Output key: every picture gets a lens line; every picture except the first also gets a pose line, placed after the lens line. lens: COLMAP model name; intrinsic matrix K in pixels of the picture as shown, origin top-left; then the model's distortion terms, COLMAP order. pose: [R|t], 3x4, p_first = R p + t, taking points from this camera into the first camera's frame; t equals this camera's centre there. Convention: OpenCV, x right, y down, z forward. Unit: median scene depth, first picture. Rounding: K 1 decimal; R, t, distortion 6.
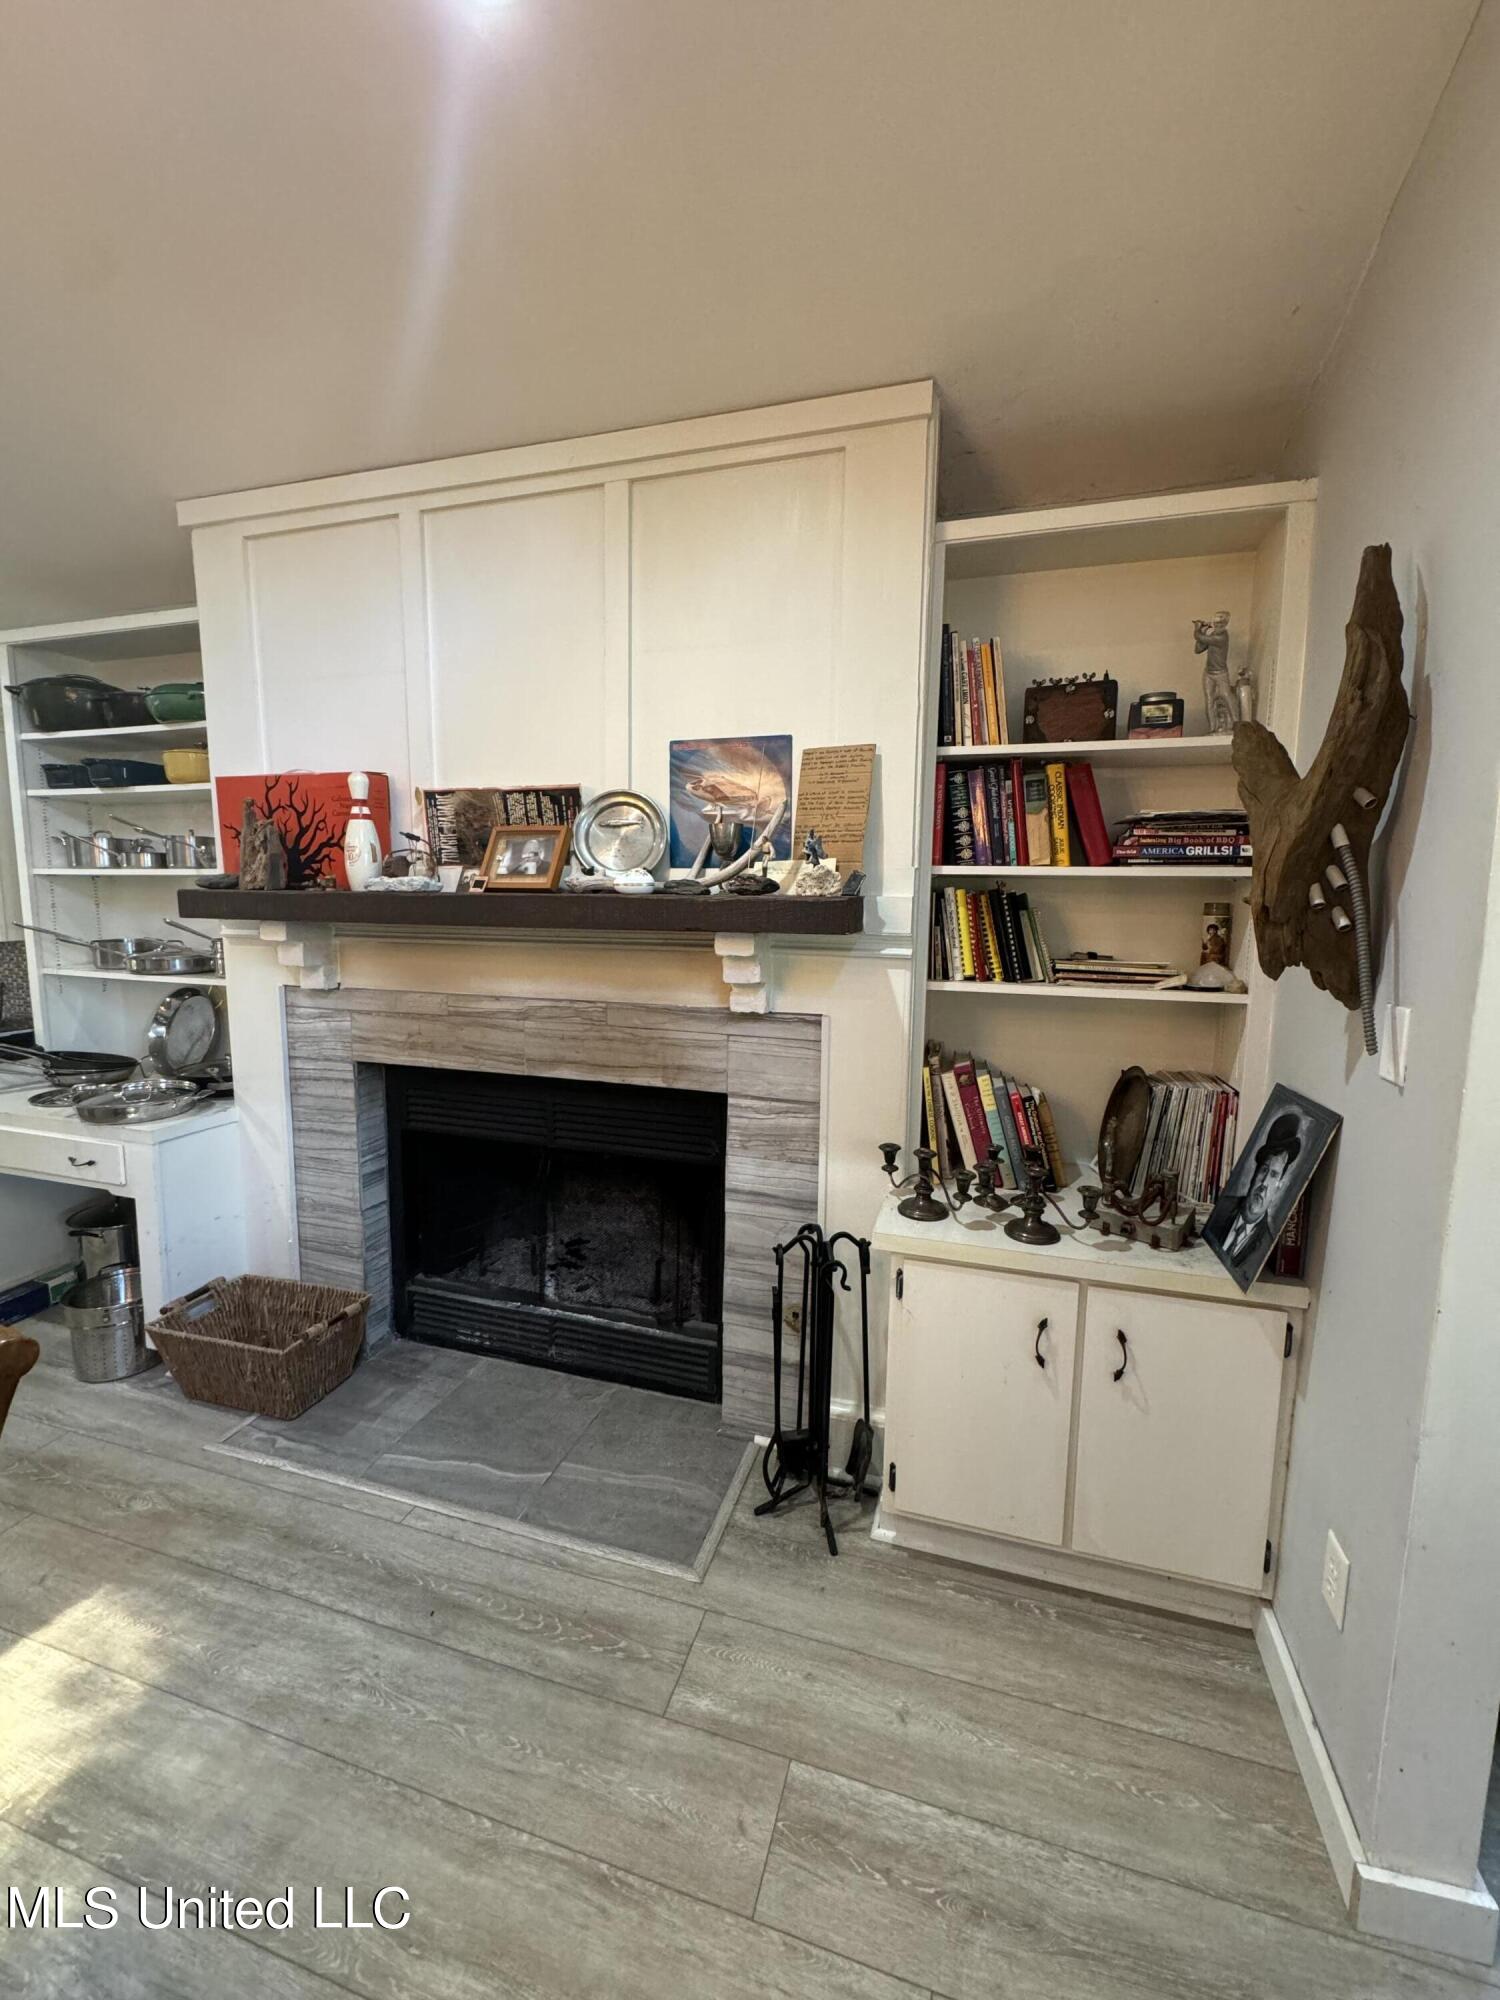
lens RADIAL K [[799.1, 0, 750.0], [0, 799.1, 1000.0], [0, 0, 1]] dist [-0.001711, -0.000025]
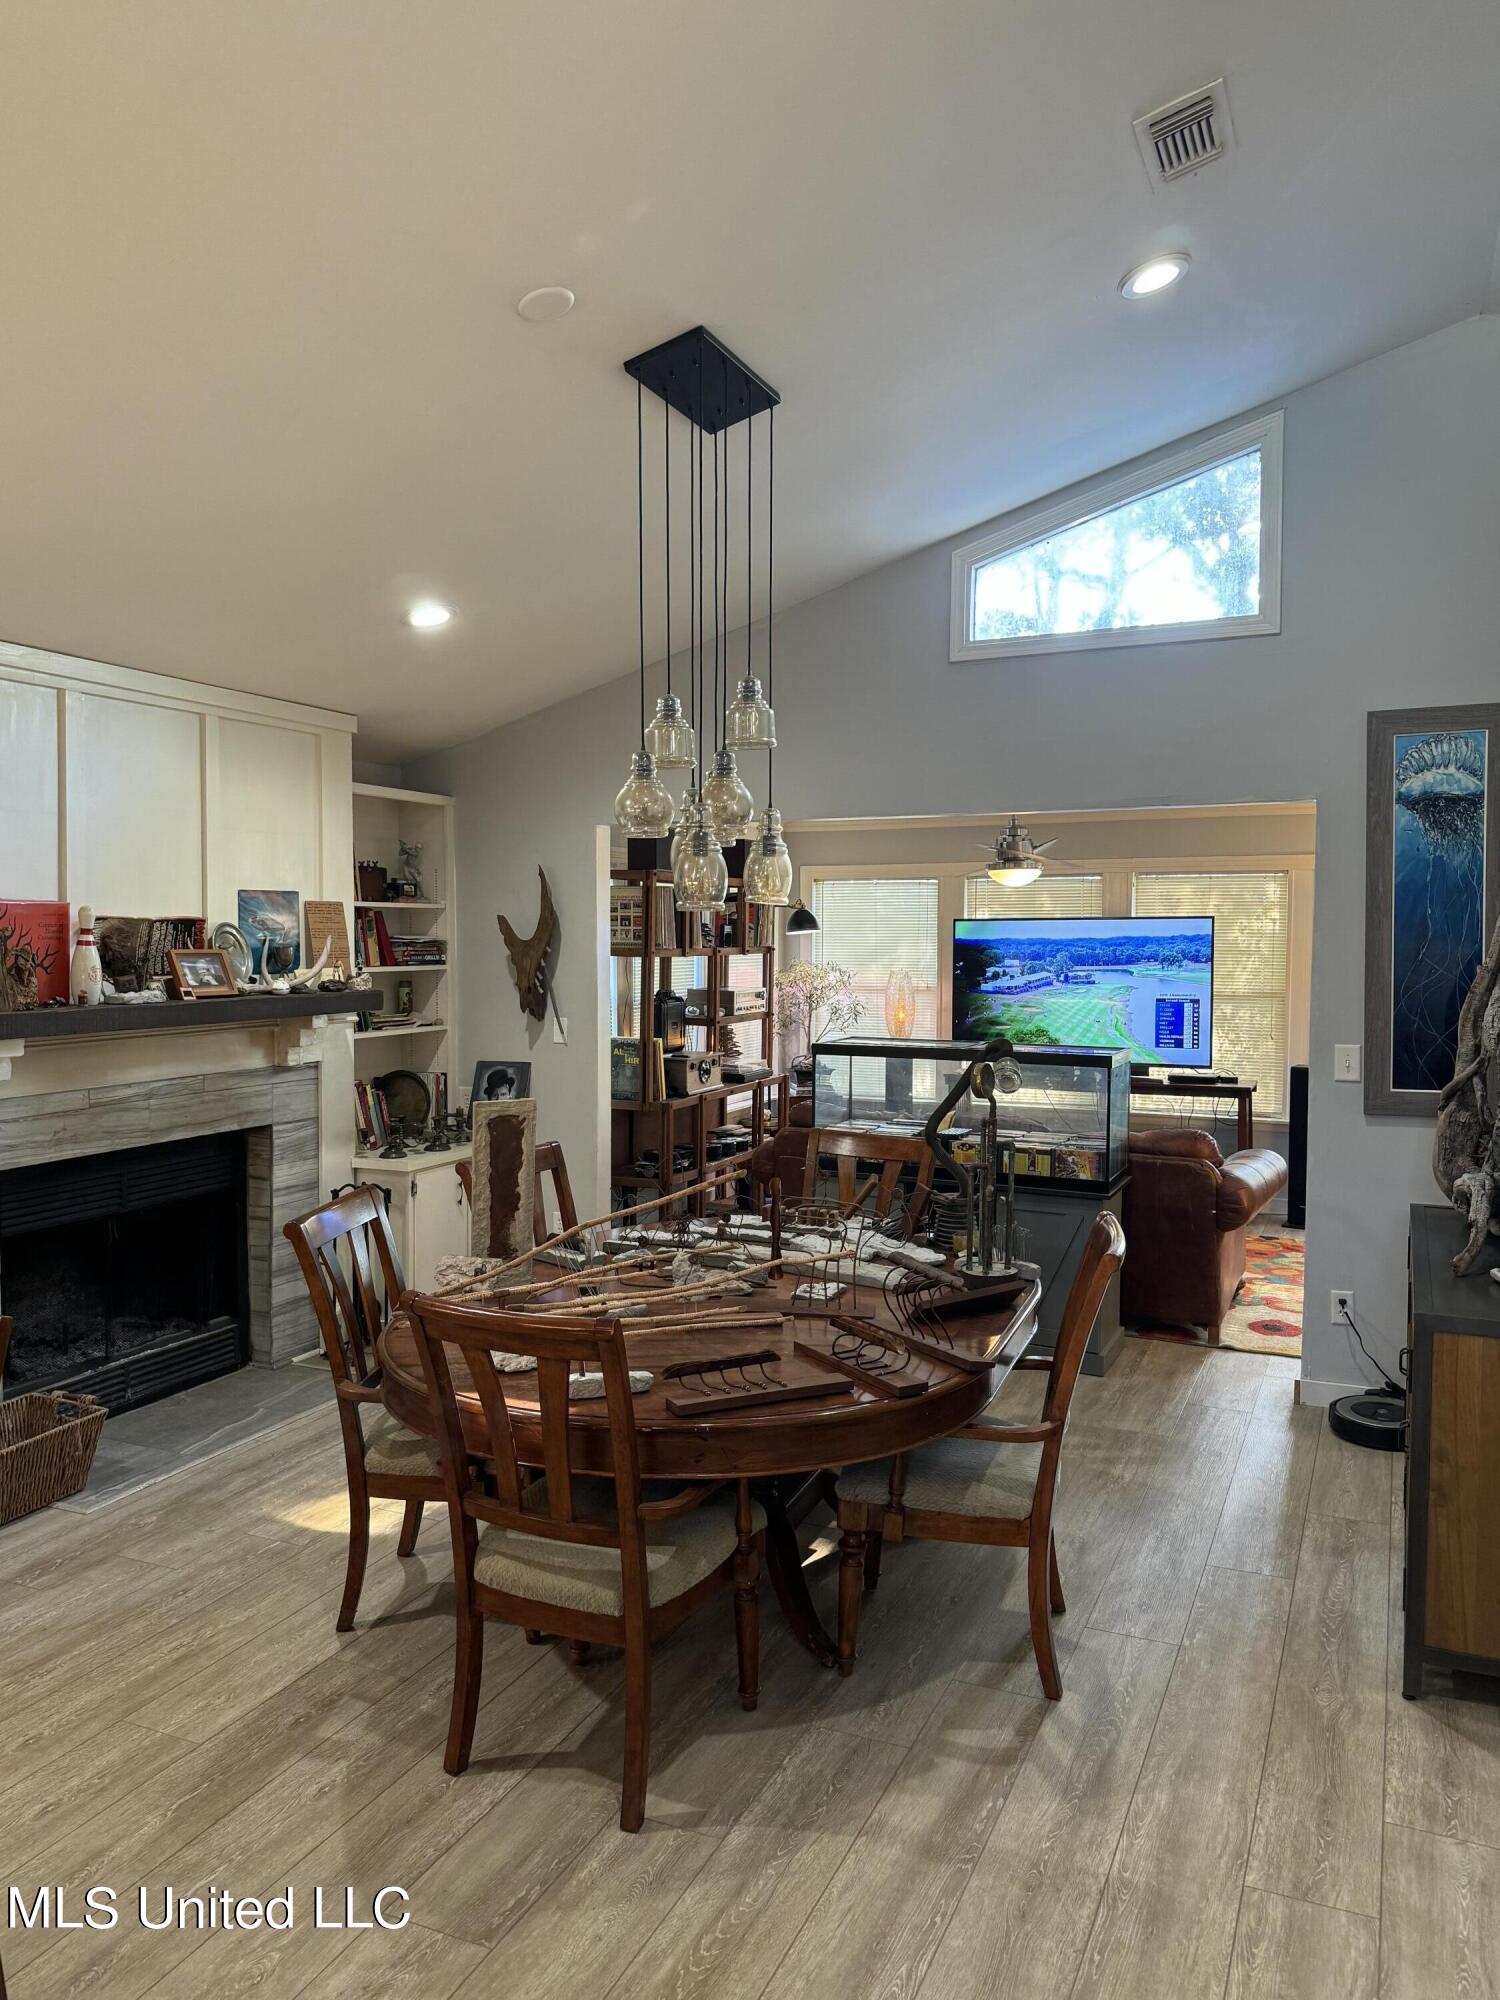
lens RADIAL K [[1456.0, 0, 750.0], [0, 1456.0, 1000.0], [0, 0, 1]] dist [0.008563, 0.001244]
pose [[0.132928, -0.065005, 0.988992, -2.557913], [0.117377, 0.991857, 0.049417, -0.139775], [-0.984151, 0.109516, 0.139476, -0.270253]]
